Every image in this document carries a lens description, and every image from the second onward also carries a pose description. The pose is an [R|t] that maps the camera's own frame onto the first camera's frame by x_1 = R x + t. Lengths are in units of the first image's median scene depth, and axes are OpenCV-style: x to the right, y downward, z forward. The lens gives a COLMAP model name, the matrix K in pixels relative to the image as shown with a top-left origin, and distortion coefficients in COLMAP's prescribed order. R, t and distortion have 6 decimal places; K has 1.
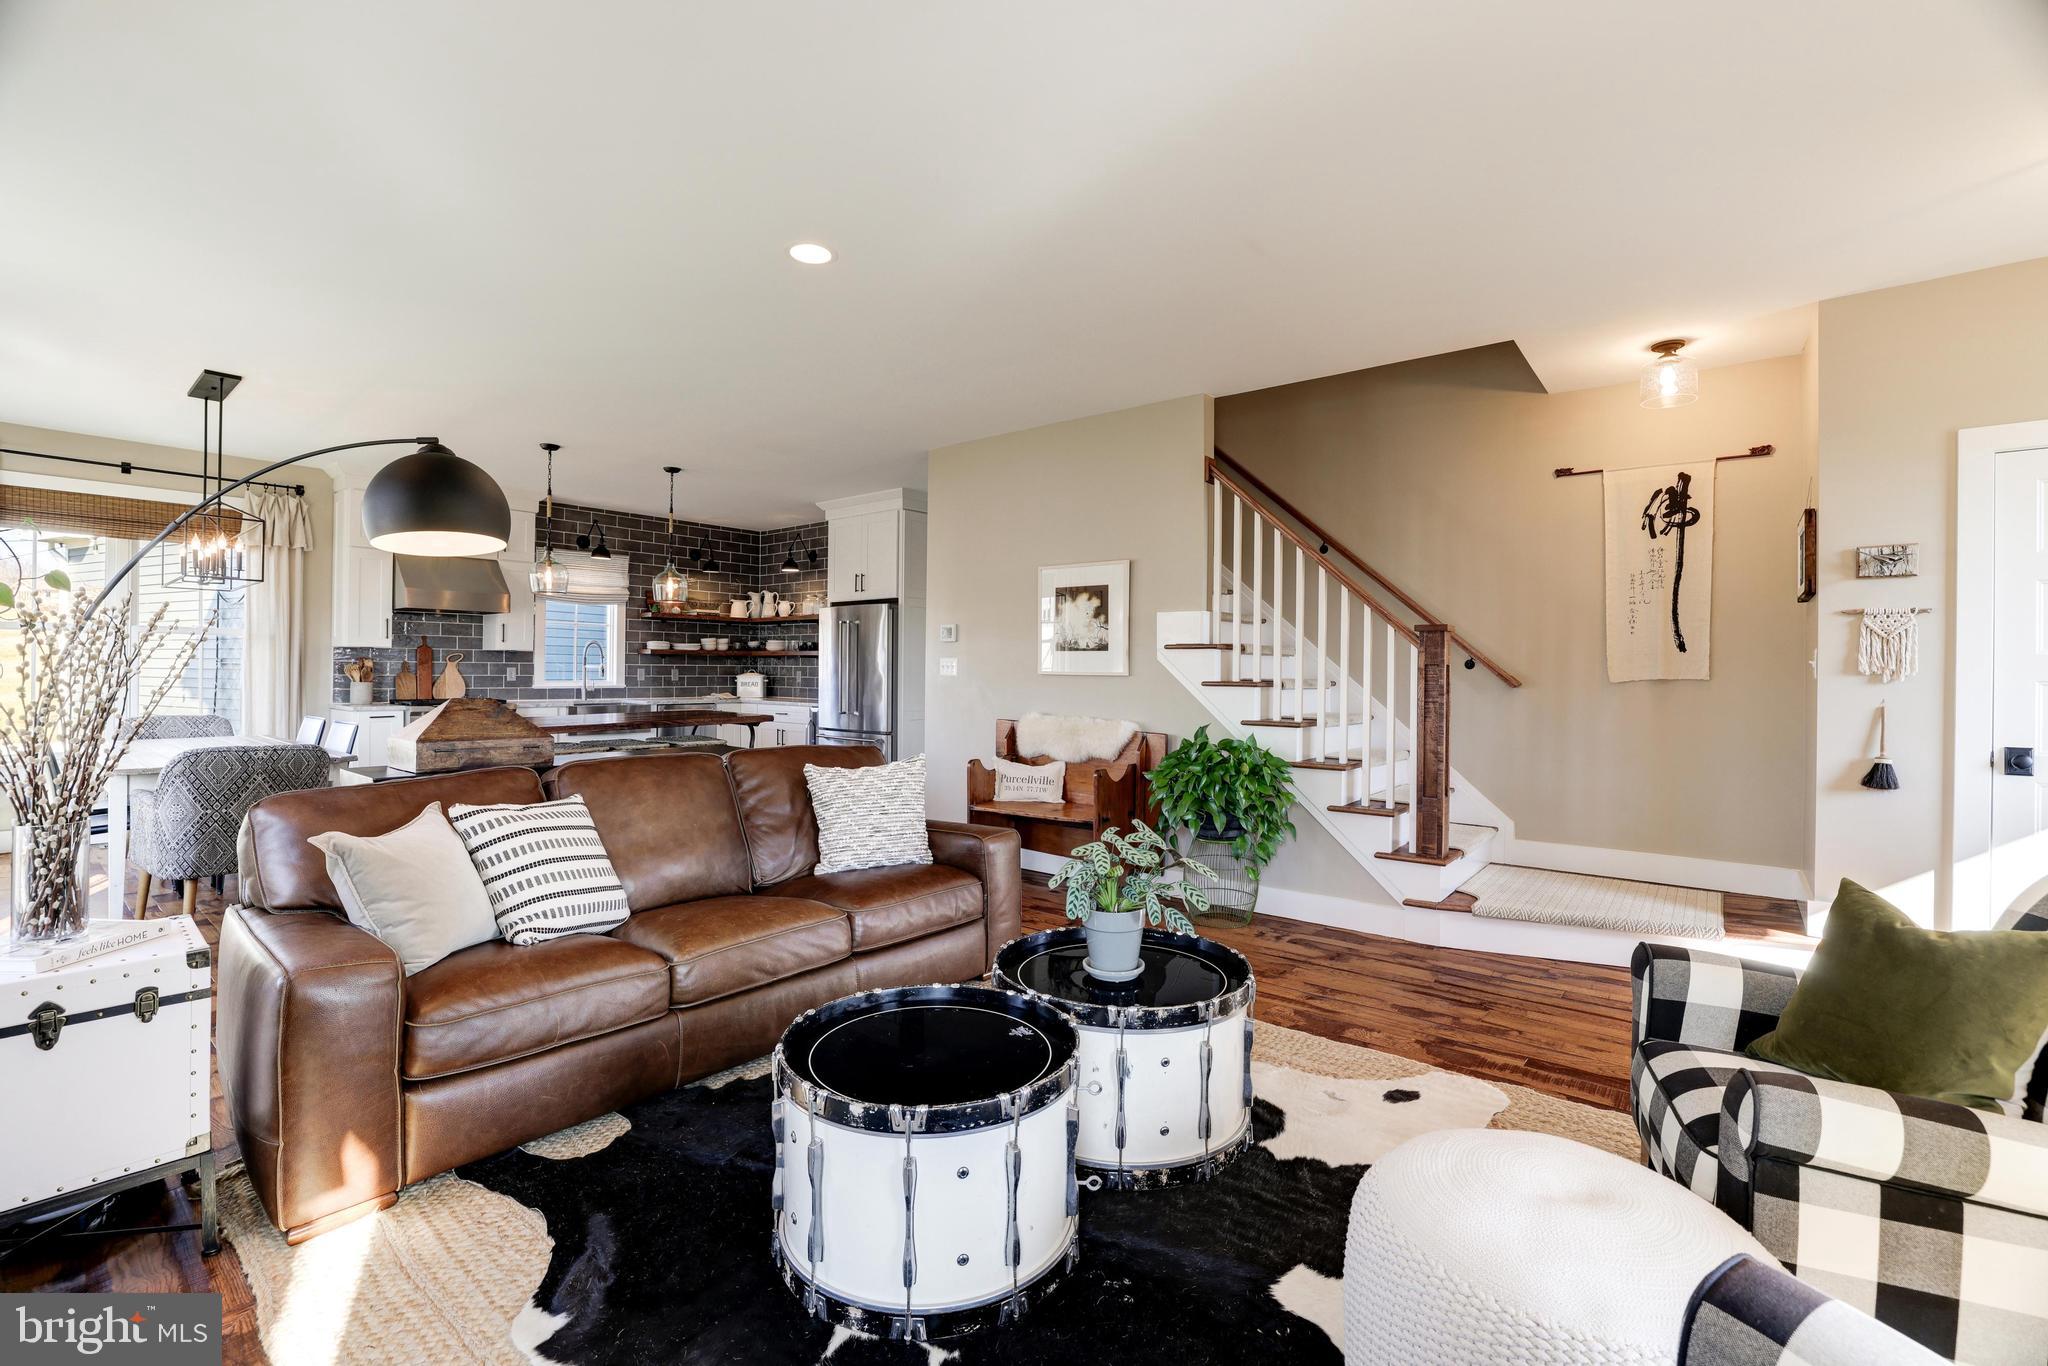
lens RADIAL K [[872.0, 0, 1002.1], [0, 872.0, 671.5], [0, 0, 1]] dist [-0.040058, 0.010997]
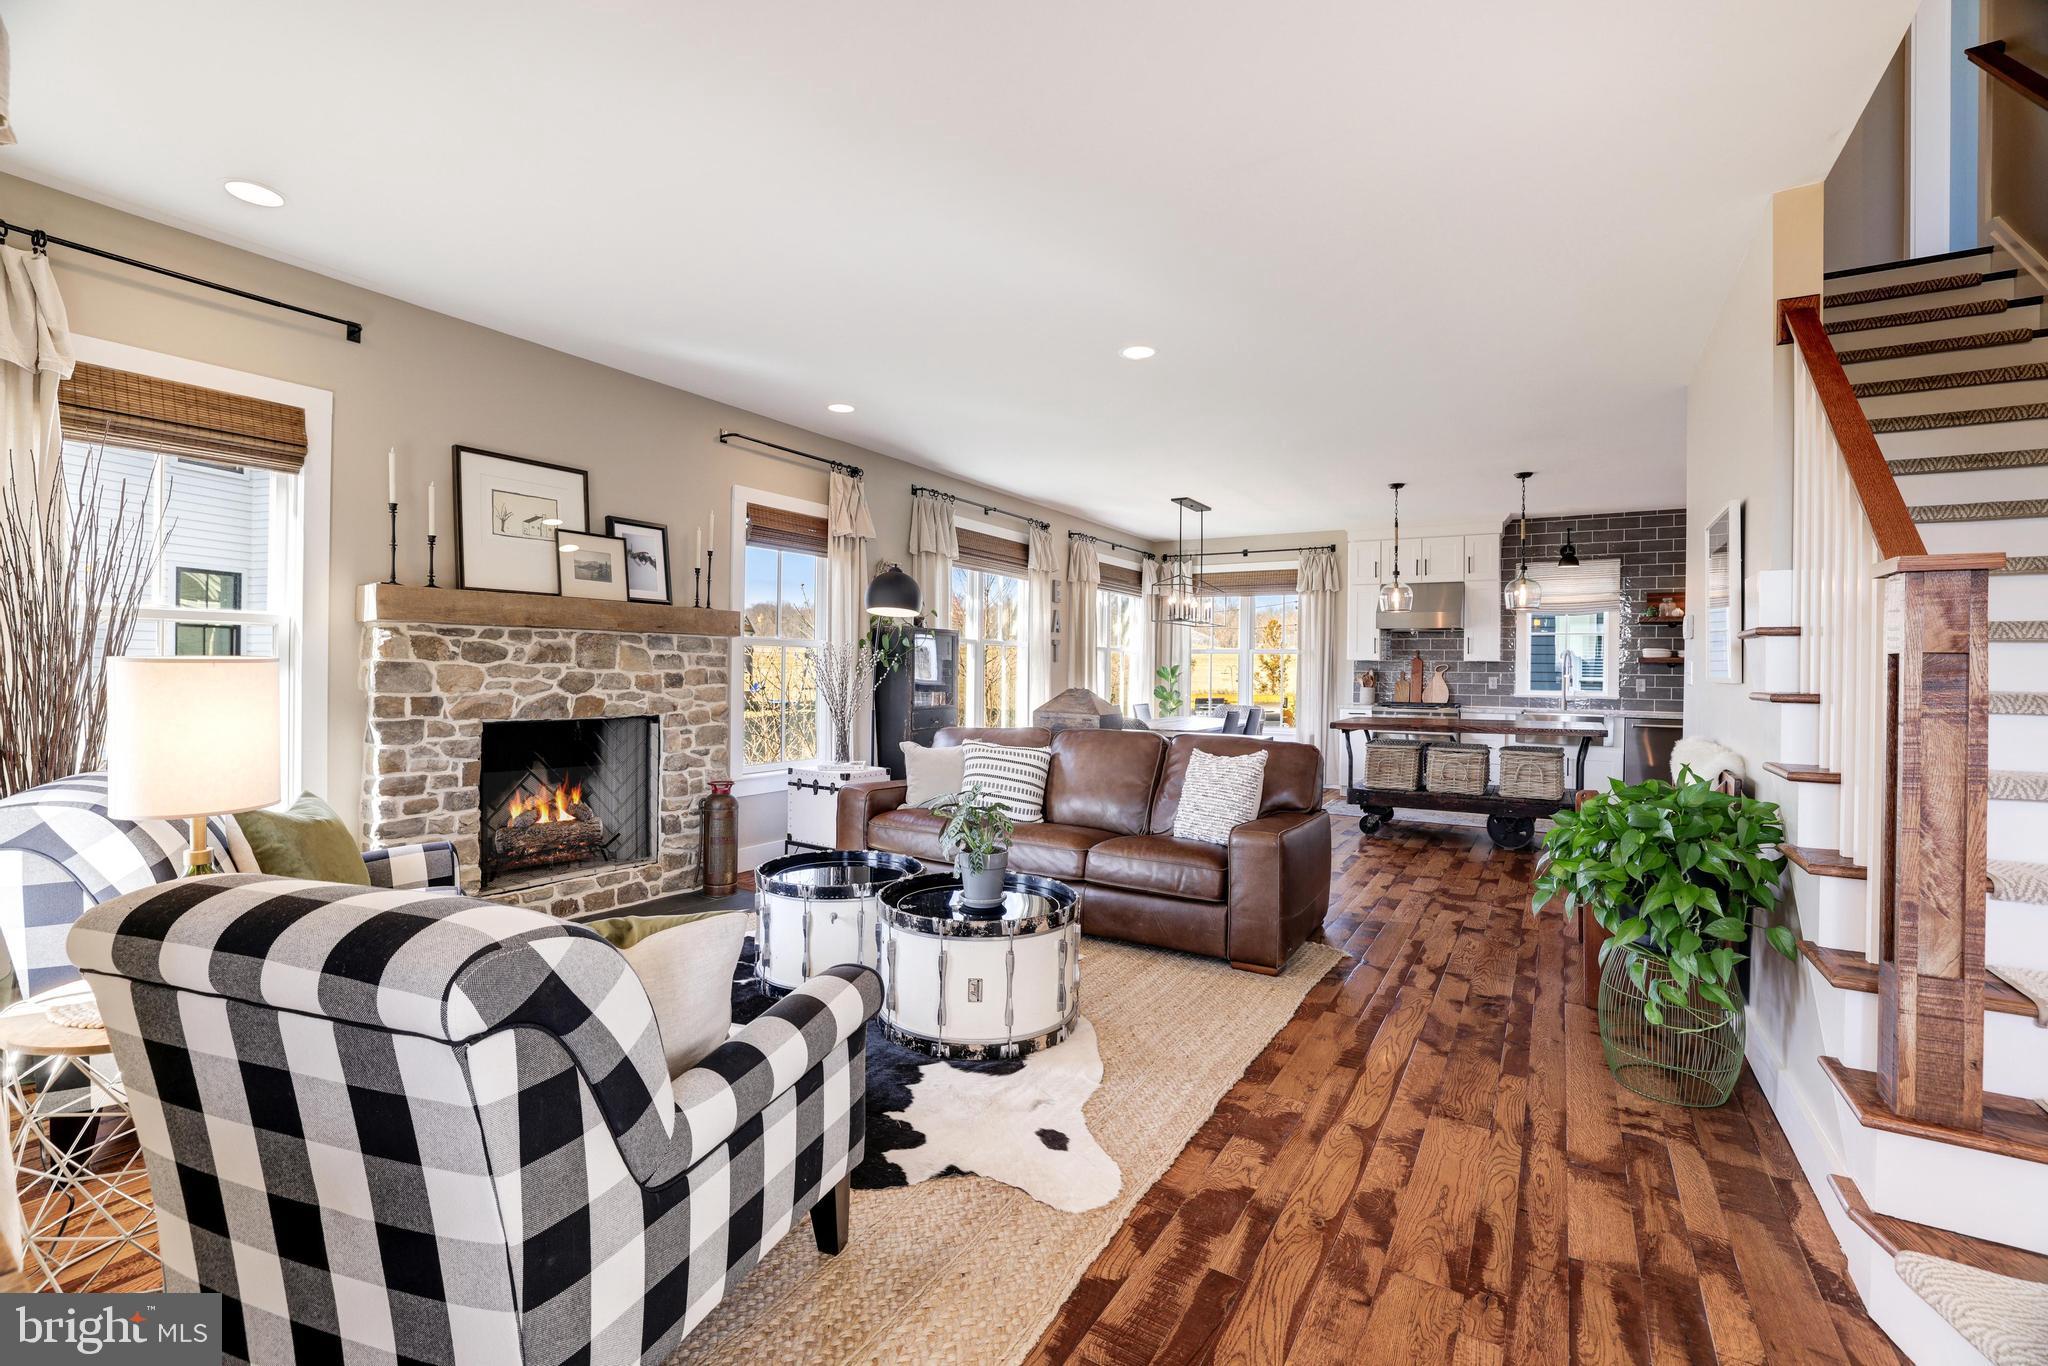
lens RADIAL K [[872.0, 0, 1046.7], [0, 872.0, 672.8], [0, 0, 1]] dist [-0.040058, 0.010997]
pose [[0.167827, -0.004739, -0.985805, 0.497289], [-0.012574, 0.999897, -0.006947, 0.006023], [0.985736, 0.013561, 0.167750, 0.307494]]
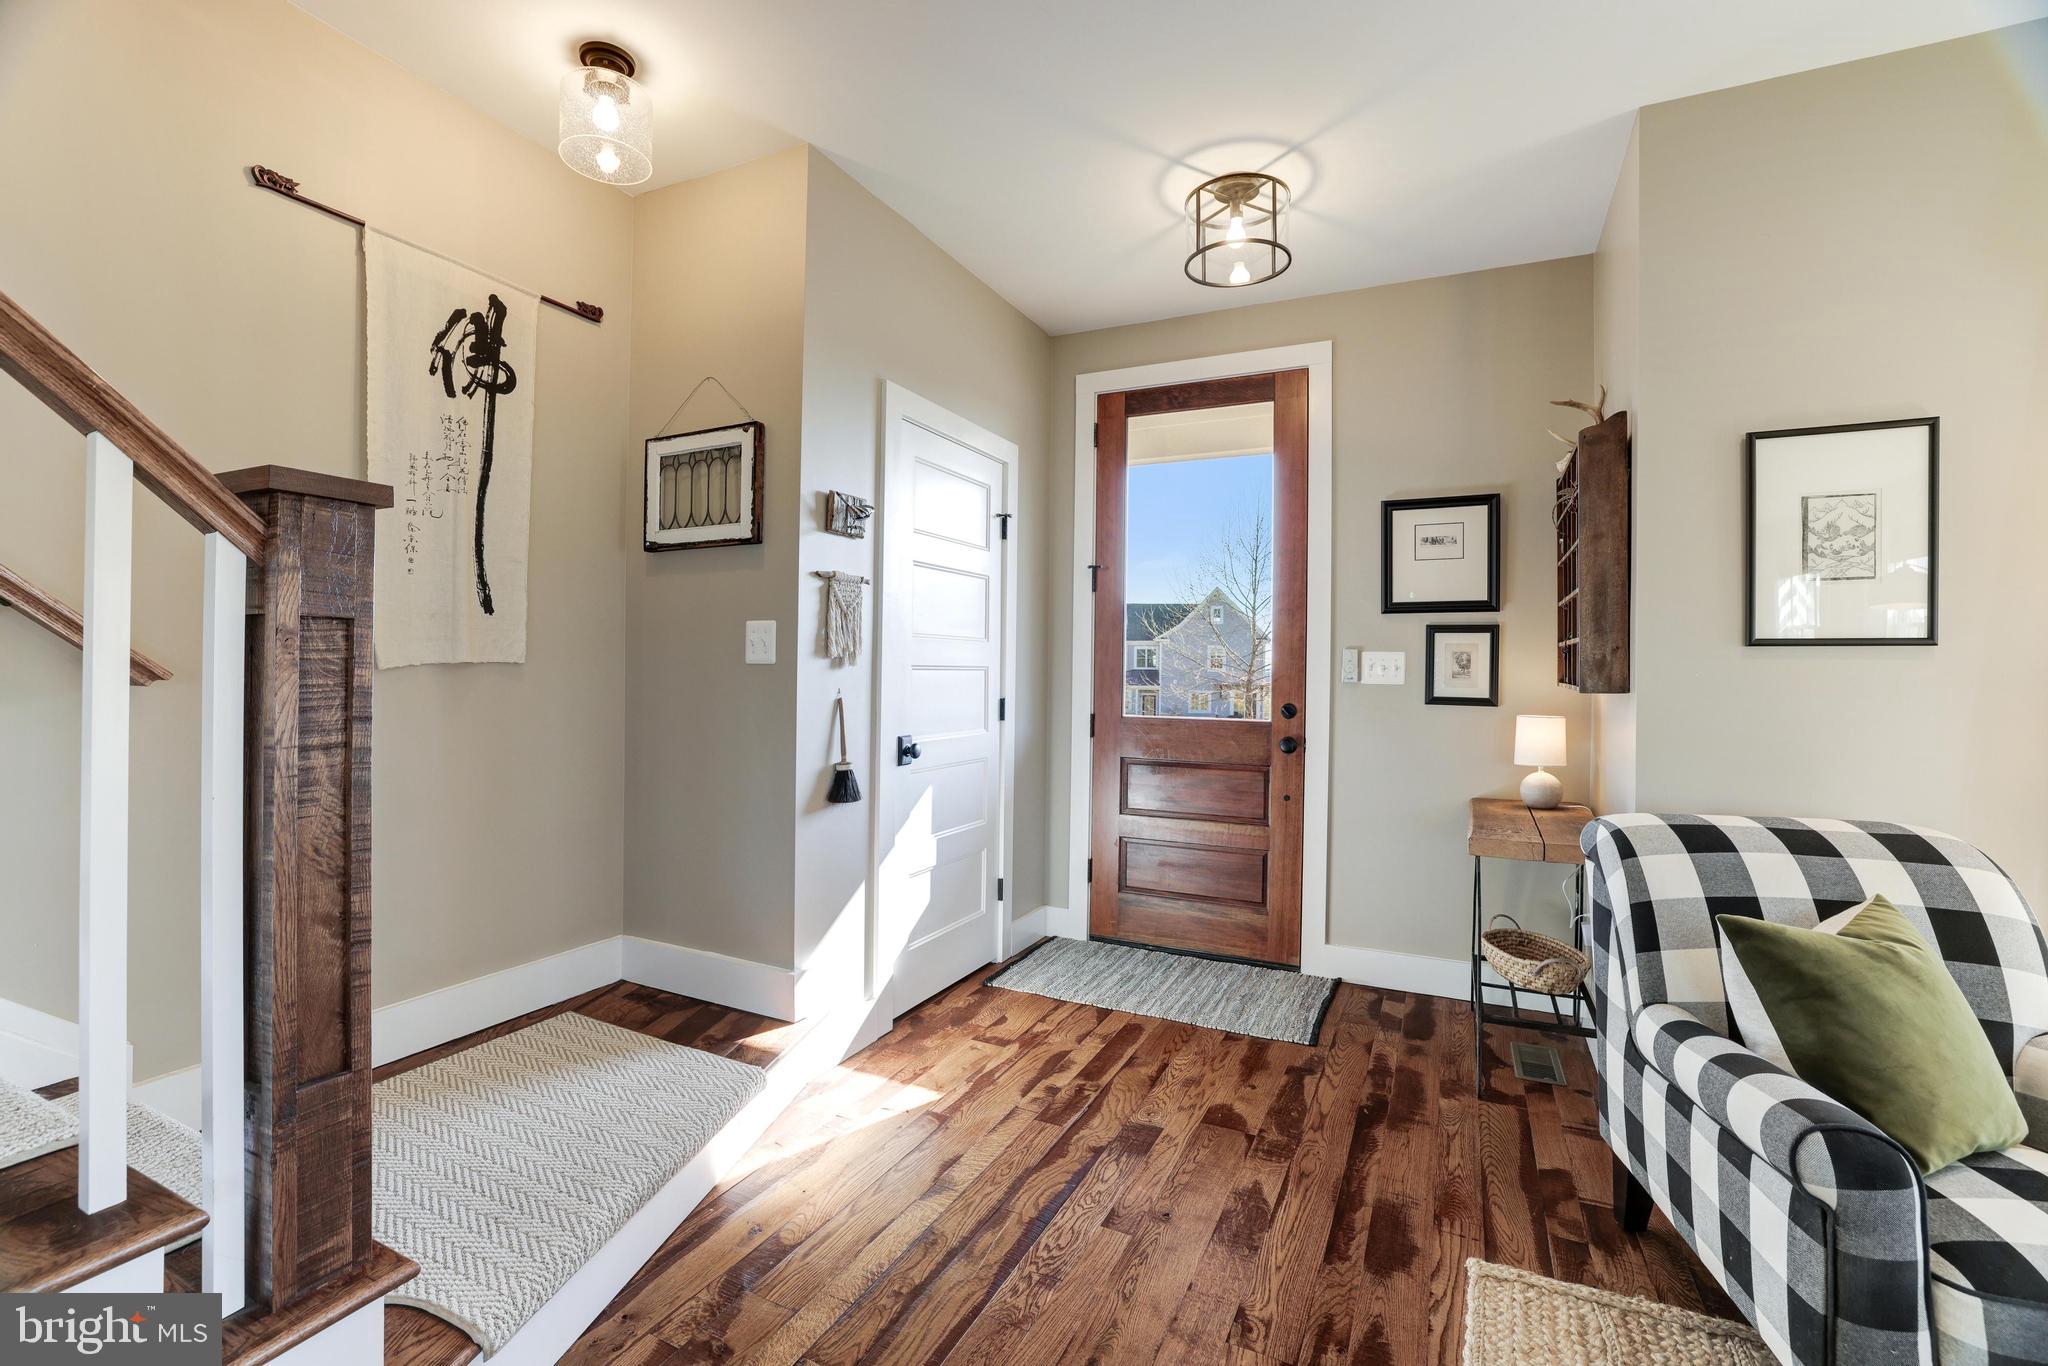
lens RADIAL K [[872.0, 0, 1029.2], [0, 872.0, 678.3], [0, 0, 1]] dist [-0.040058, 0.010997]
pose [[-0.240760, -0.023072, 0.970311, 0.100073], [-0.014209, 0.999694, 0.020245, 0.002110], [-0.970481, -0.008913, -0.241014, 0.500252]]
